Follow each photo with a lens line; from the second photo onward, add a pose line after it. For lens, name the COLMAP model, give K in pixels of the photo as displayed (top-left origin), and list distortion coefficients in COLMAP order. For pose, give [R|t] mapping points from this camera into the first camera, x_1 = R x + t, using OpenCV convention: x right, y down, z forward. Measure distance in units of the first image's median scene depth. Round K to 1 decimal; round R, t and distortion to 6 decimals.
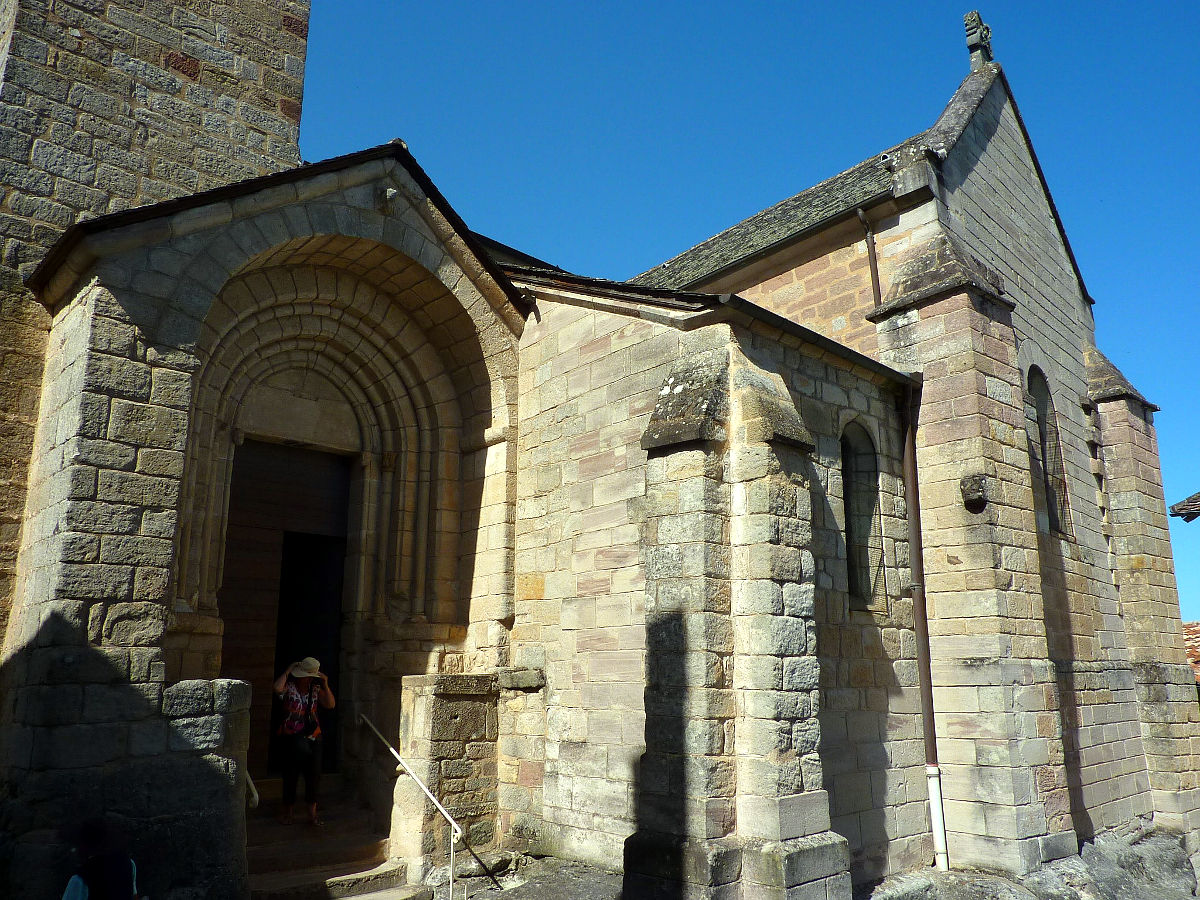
lens RADIAL K [[892.2, 0, 600.0], [0, 892.2, 450.0], [0, 0, 1]] dist [-0.023217, -0.004983]
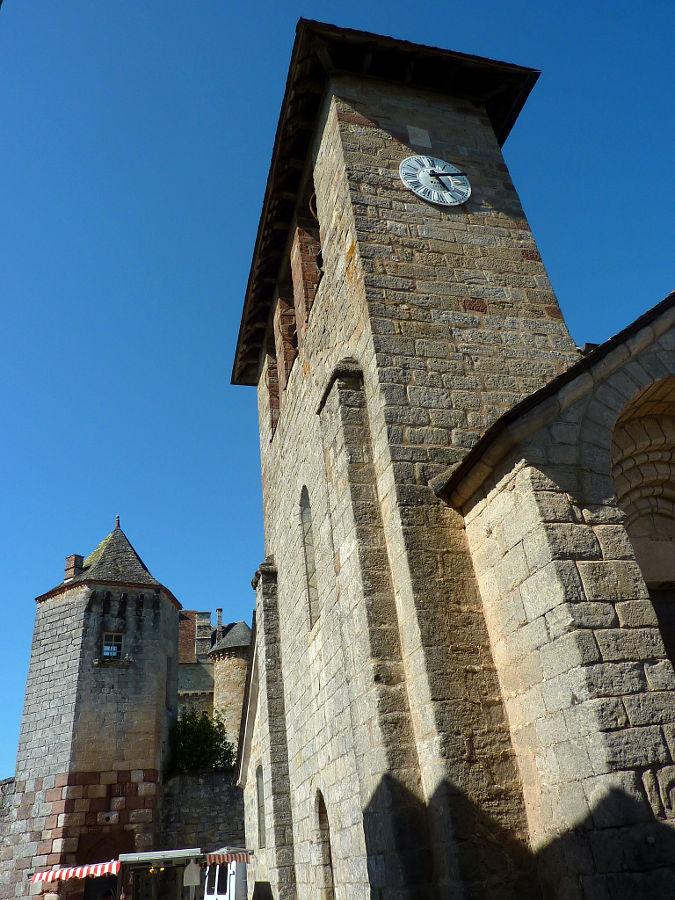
lens RADIAL K [[664.0, 0, 338.3], [0, 664.0, 454.4], [0, 0, 1]] dist [-0.016413, -0.016344]
pose [[0.860647, -0.320664, -0.395551, -0.386473], [0.212532, 0.932123, -0.293218, -0.005827], [0.462727, 0.168290, 0.870381, 0.147347]]
